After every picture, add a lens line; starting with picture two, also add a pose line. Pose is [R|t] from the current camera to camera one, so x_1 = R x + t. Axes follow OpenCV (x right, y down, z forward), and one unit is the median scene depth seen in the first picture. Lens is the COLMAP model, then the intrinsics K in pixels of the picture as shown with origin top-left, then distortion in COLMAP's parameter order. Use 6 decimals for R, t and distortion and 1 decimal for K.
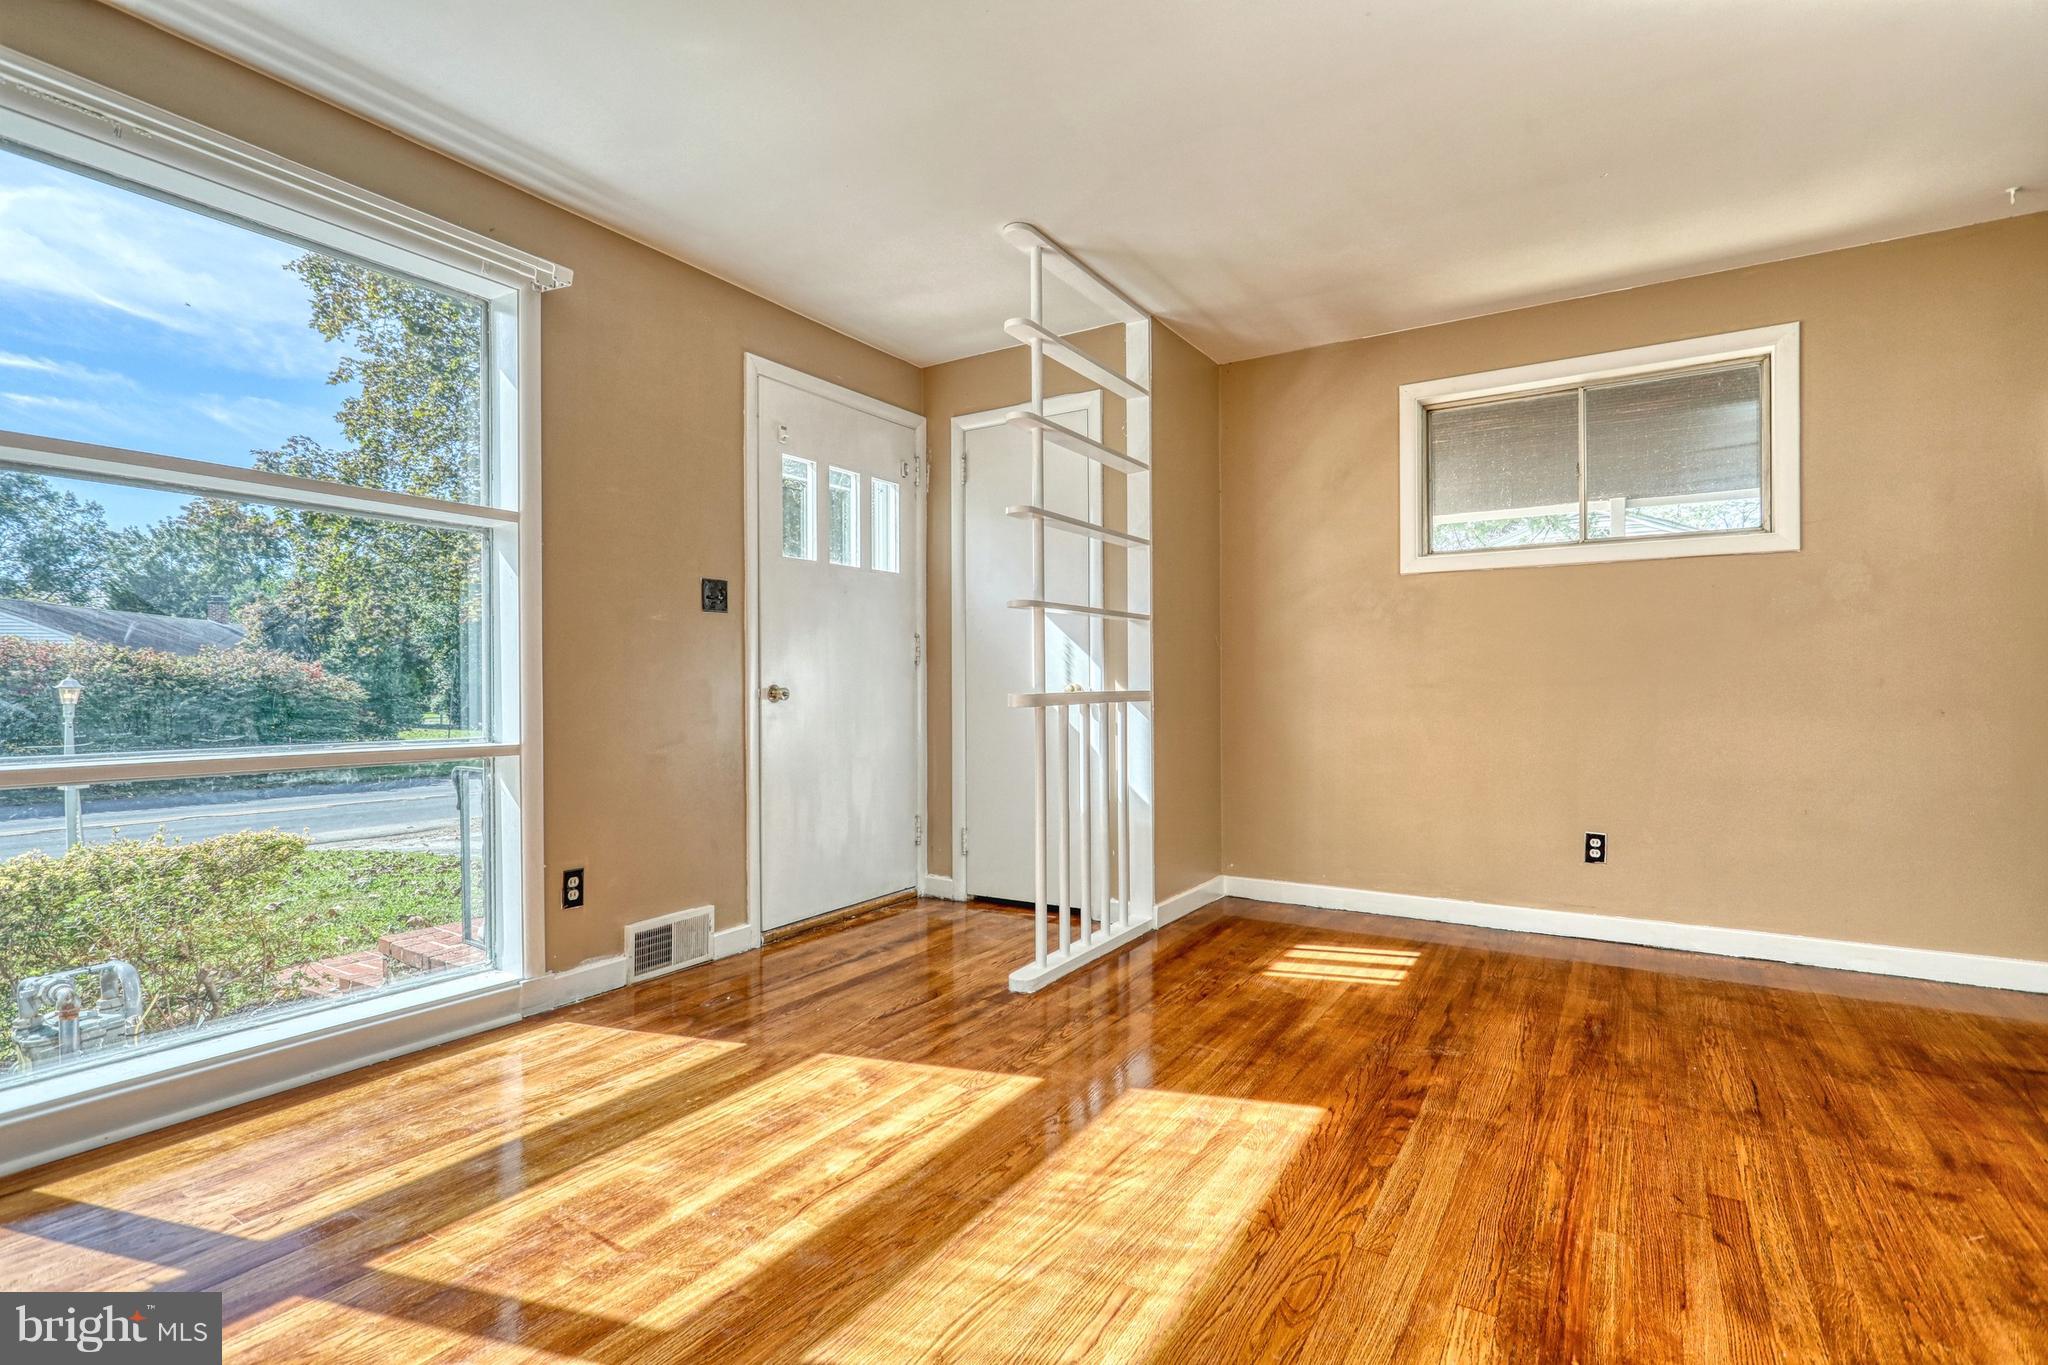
lens RADIAL K [[977.9, 0, 1017.7], [0, 977.9, 680.3], [0, 0, 1]] dist [-0.003497, 0.000128]
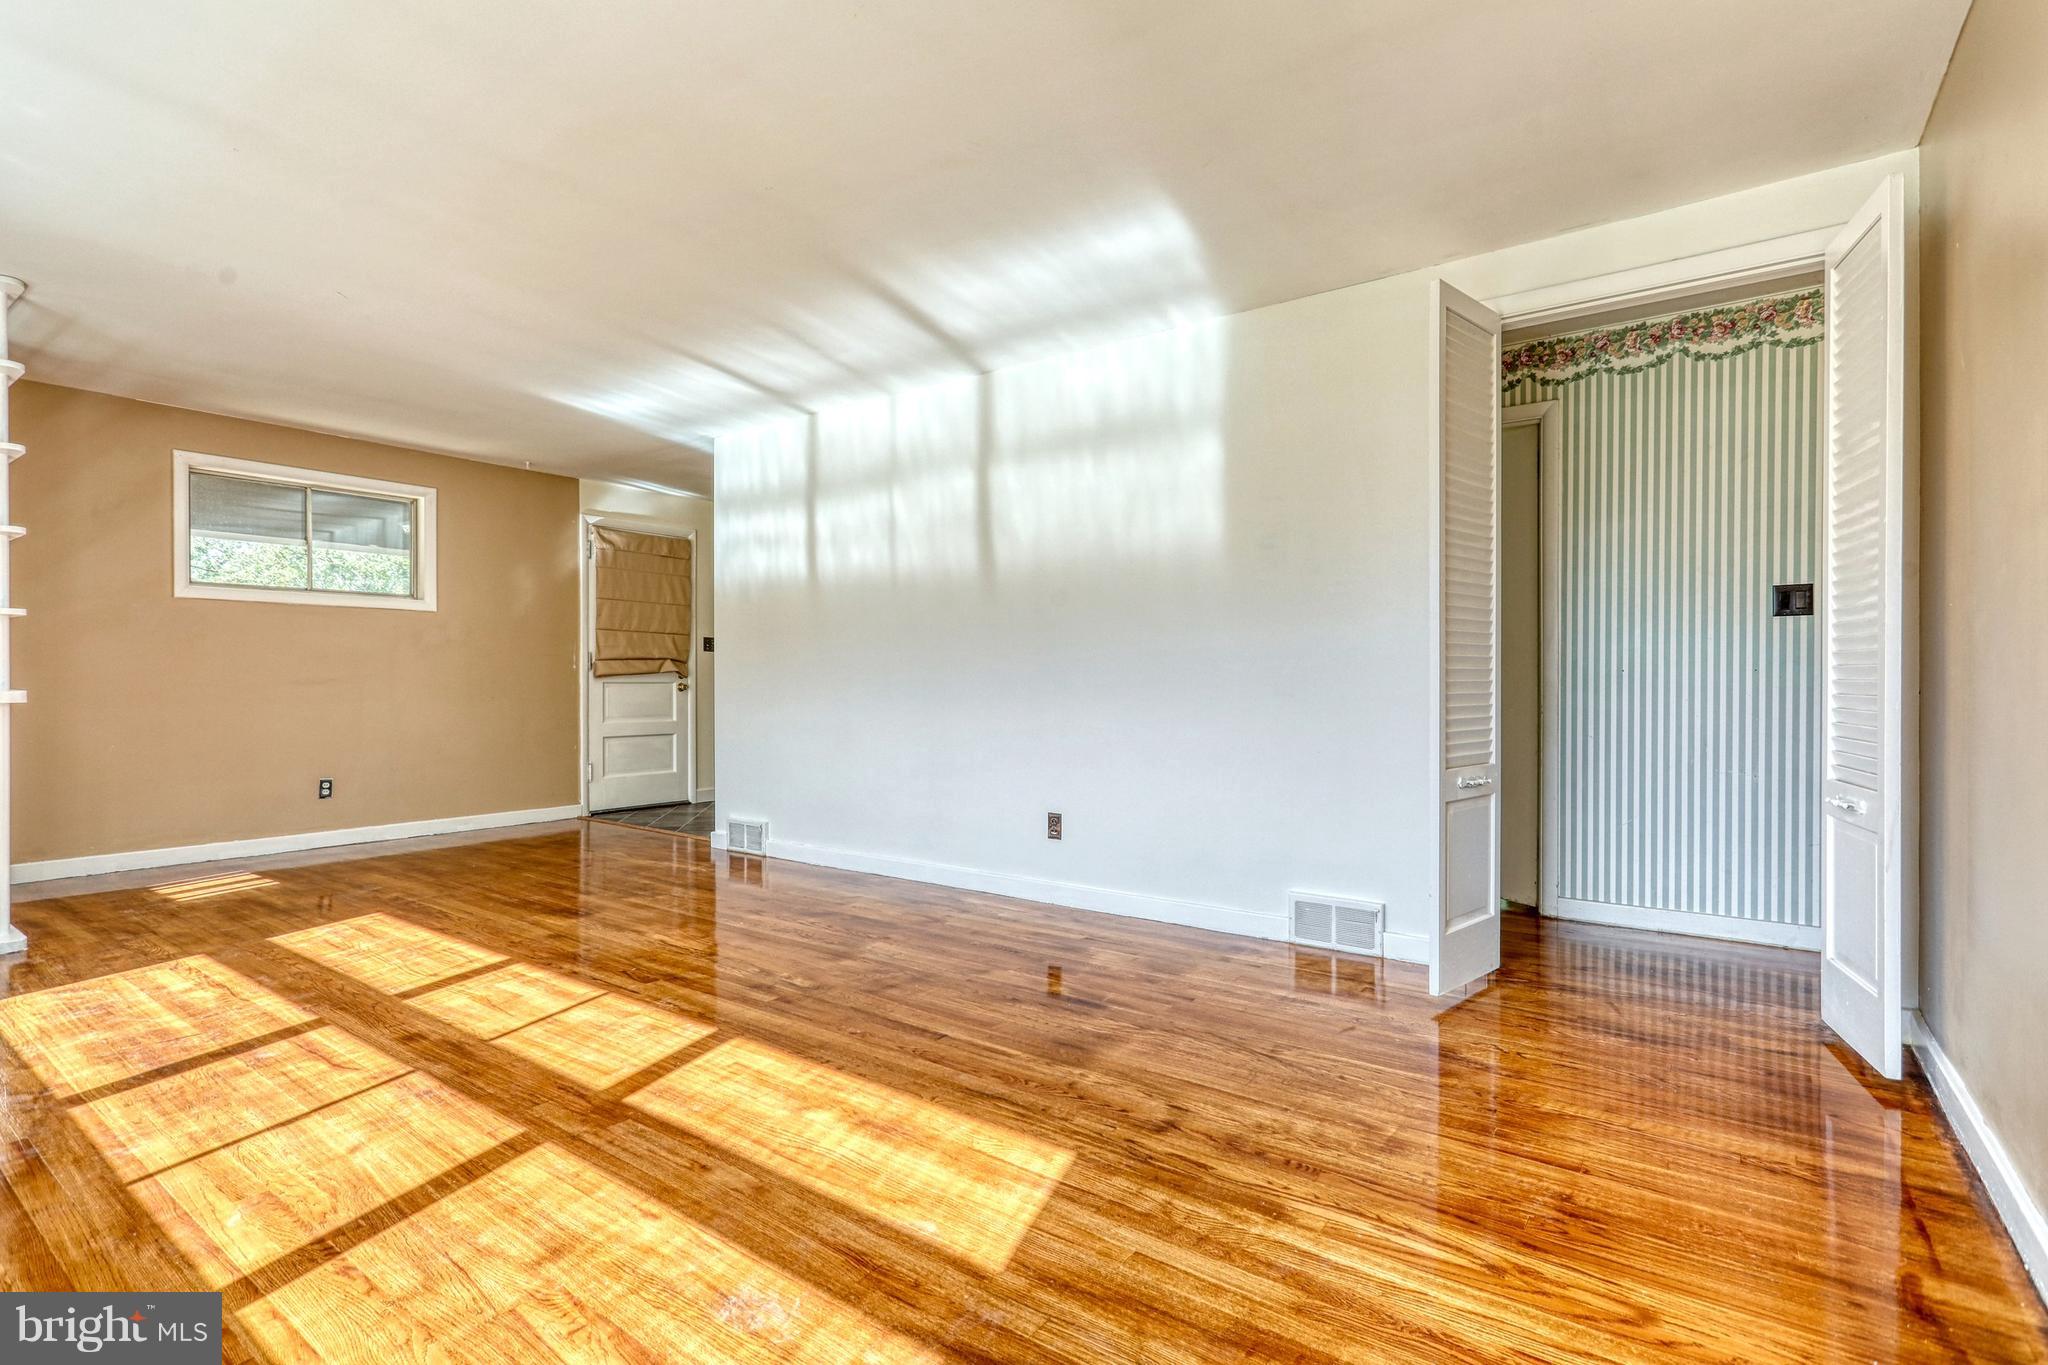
lens RADIAL K [[977.9, 0, 1017.7], [0, 977.9, 680.3], [0, 0, 1]] dist [-0.003497, 0.000128]
pose [[0.066354, 0.007887, 0.997765, -1.150066], [-0.013814, 0.999880, -0.006985, -0.009102], [-0.997701, -0.013319, 0.066455, -0.271615]]
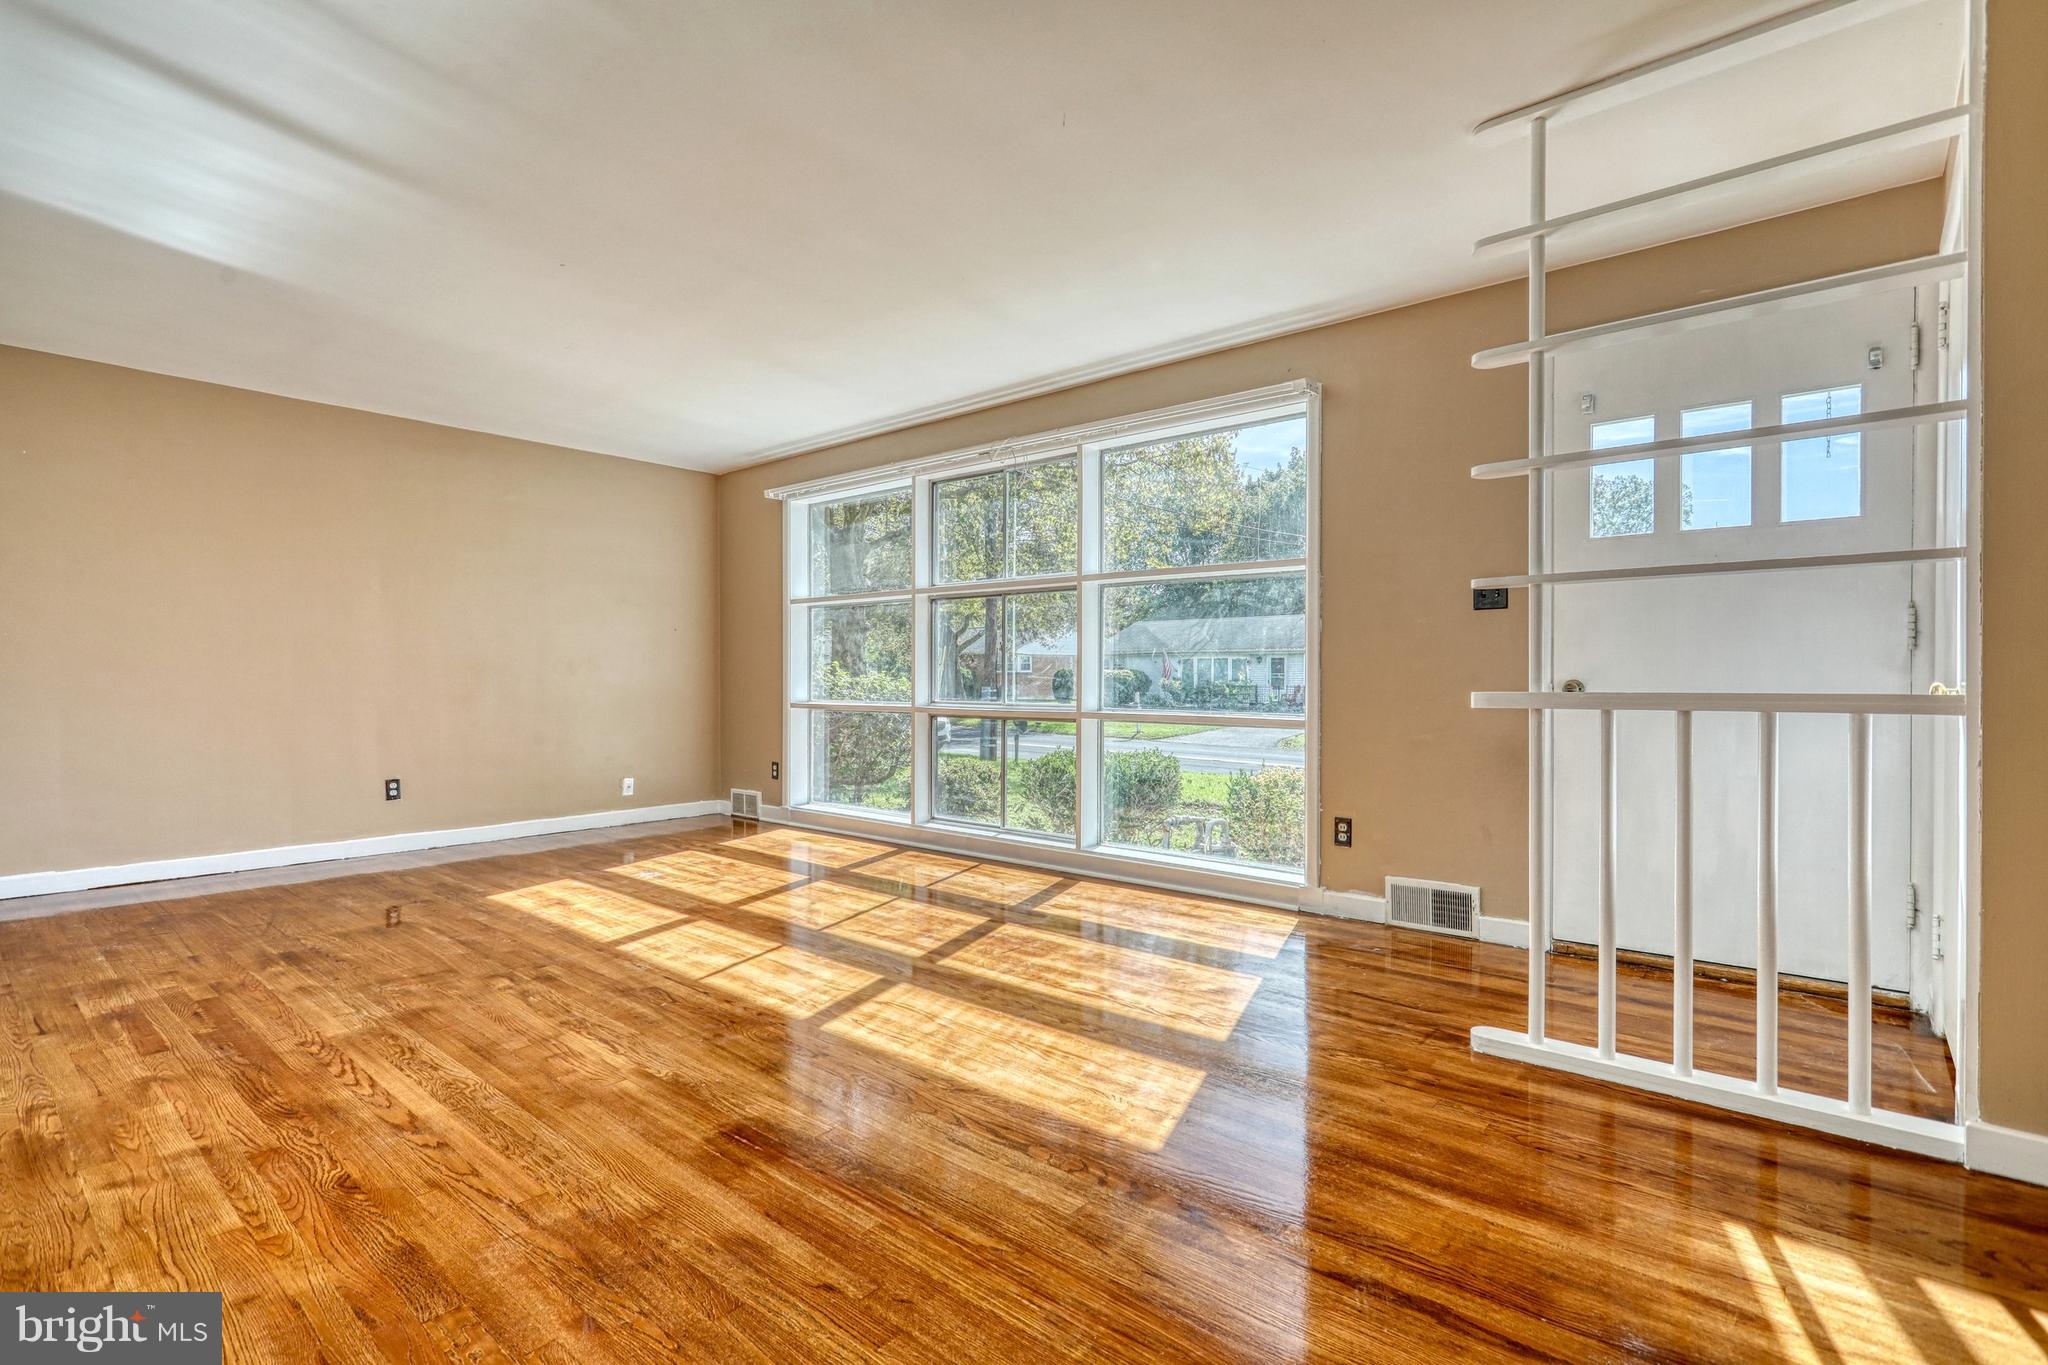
lens RADIAL K [[977.9, 0, 1017.7], [0, 977.9, 680.3], [0, 0, 1]] dist [-0.003497, 0.000128]
pose [[-0.155795, 0.007423, -0.987761, 0.973284], [0.007266, 0.999953, 0.006369, -0.006774], [0.987763, -0.006185, -0.155842, 0.803848]]
